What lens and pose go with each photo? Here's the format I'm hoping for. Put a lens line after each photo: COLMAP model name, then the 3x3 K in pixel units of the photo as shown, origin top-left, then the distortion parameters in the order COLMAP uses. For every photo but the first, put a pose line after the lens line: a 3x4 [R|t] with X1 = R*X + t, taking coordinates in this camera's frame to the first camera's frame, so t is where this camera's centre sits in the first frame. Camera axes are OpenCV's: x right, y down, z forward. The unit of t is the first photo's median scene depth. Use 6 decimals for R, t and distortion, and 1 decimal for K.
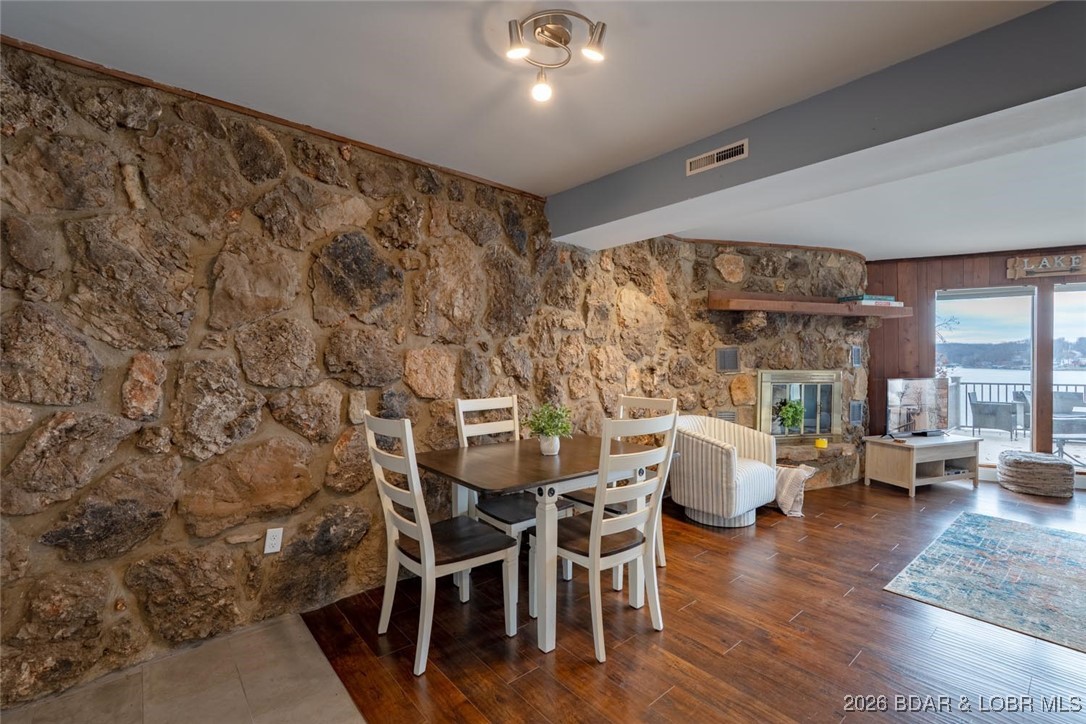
lens RADIAL K [[479.5, 0, 541.2], [0, 479.5, 364.0], [0, 0, 1]] dist [-0.002933, -0.000423]
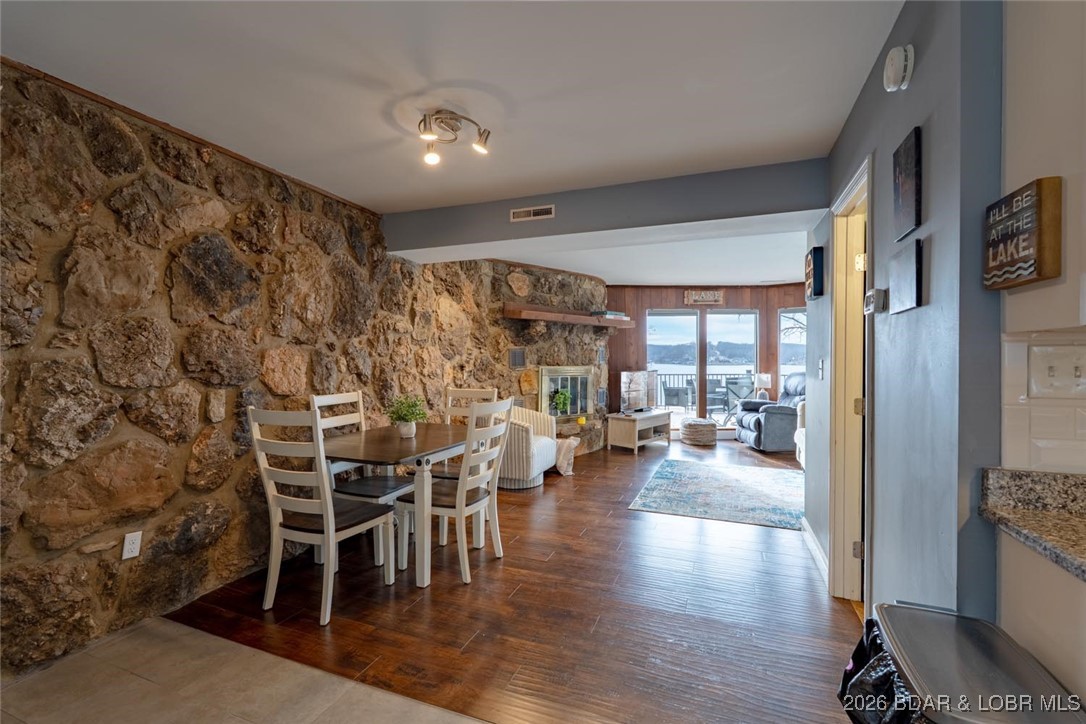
lens RADIAL K [[479.5, 0, 543.6], [0, 479.5, 363.9], [0, 0, 1]] dist [-0.002933, -0.000423]
pose [[0.880389, -0.006973, 0.474202, -0.174043], [0.005170, 0.999974, 0.005107, -0.000239], [-0.474225, -0.002044, 0.880401, -0.155554]]
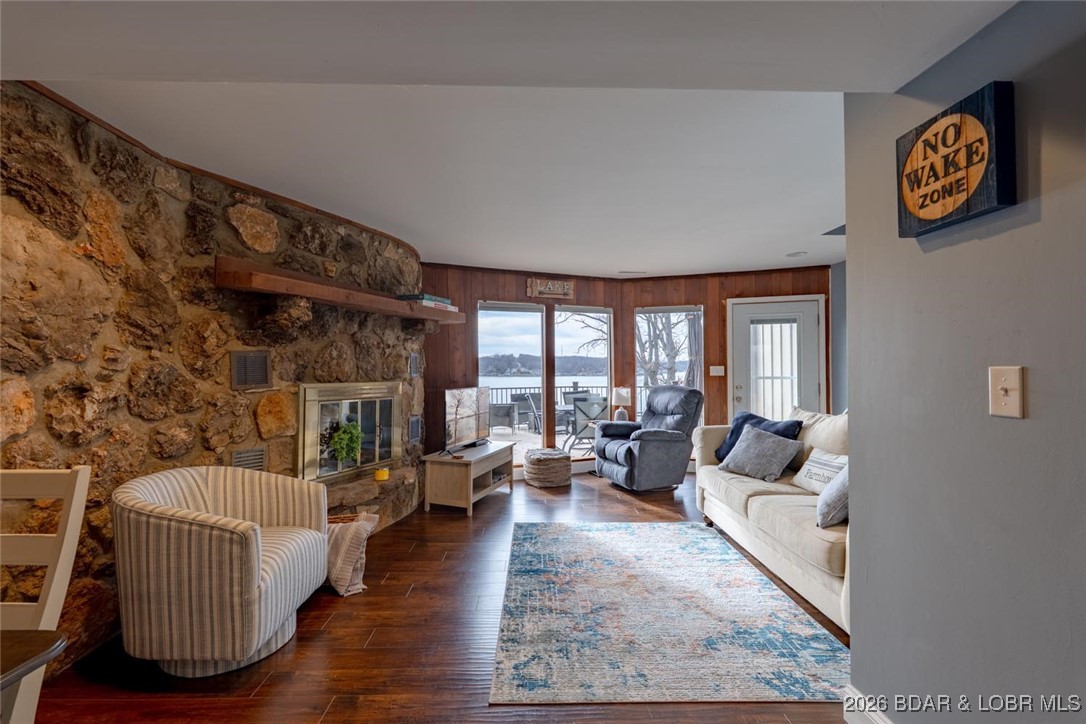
lens RADIAL K [[479.5, 0, 545.5], [0, 479.5, 363.3], [0, 0, 1]] dist [-0.002933, -0.000423]
pose [[0.623310, 0.005733, 0.781954, 0.164538], [0.012701, 0.999767, -0.017453, -0.001185], [-0.781872, 0.020810, 0.623092, 0.360271]]
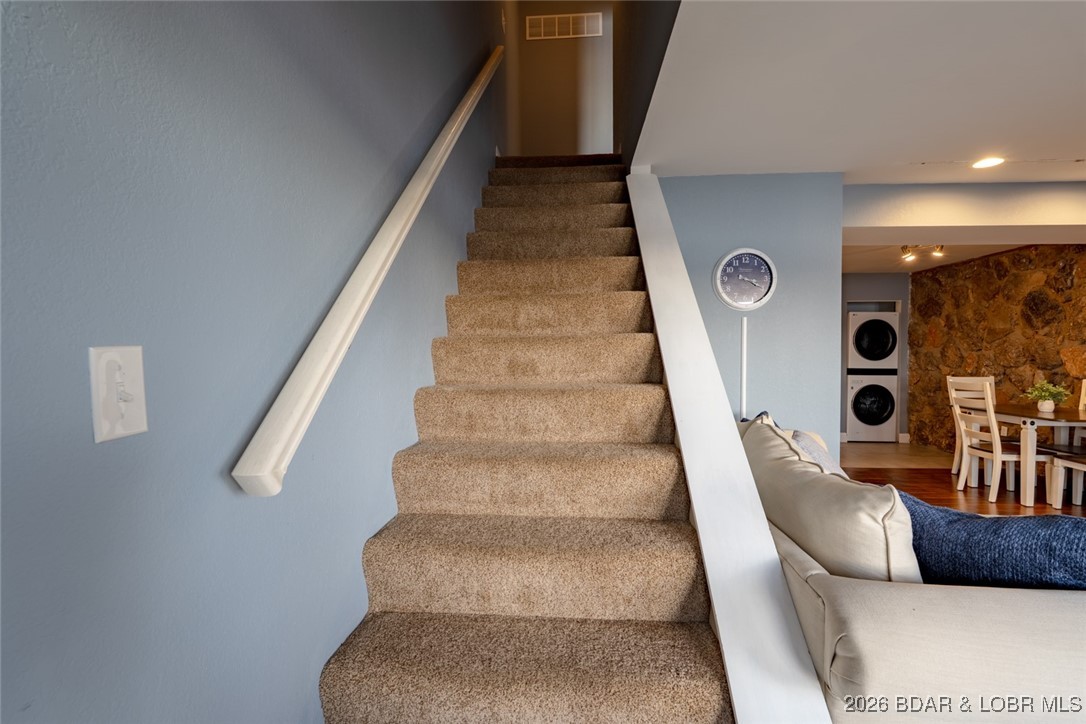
lens RADIAL K [[479.5, 0, 541.6], [0, 479.5, 362.3], [0, 0, 1]] dist [-0.002933, -0.000423]
pose [[-0.705004, 0.009882, -0.709135, 1.663642], [-0.008755, 0.999705, 0.022635, -0.001292], [0.709149, 0.022166, -0.704710, 0.641360]]
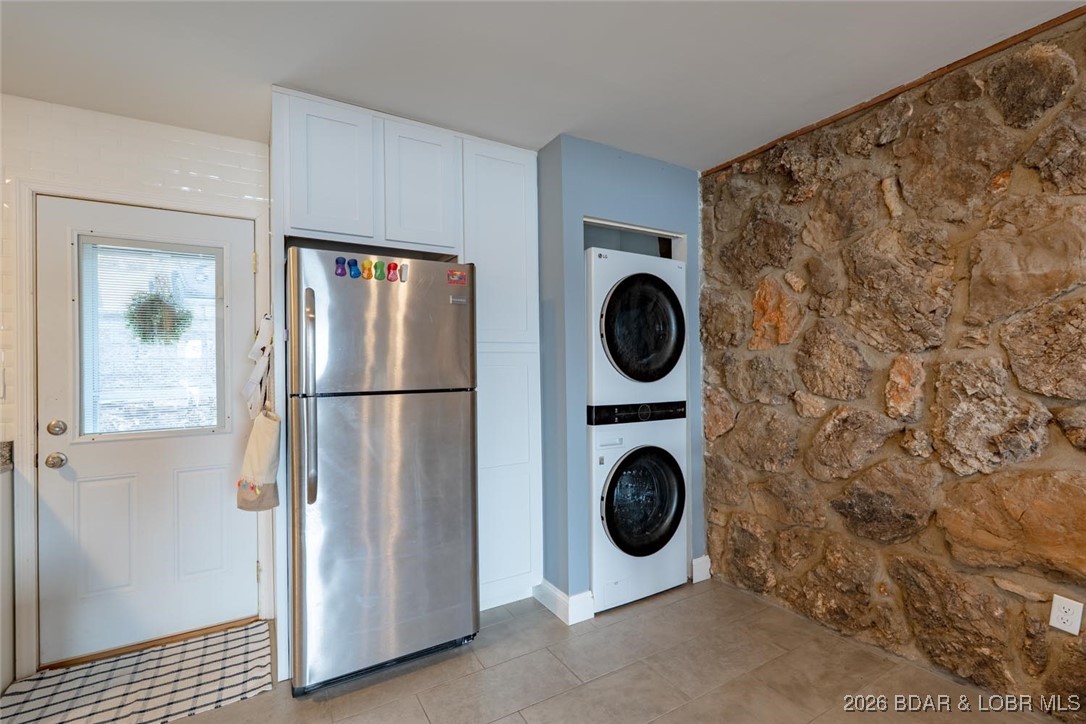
lens RADIAL K [[479.5, 0, 543.1], [0, 479.5, 363.9], [0, 0, 1]] dist [-0.002933, -0.000423]
pose [[-0.170812, -0.005272, -0.985289, 0.165831], [0.007052, 0.999954, -0.006573, -0.001480], [0.985278, -0.008071, -0.170767, 0.224168]]
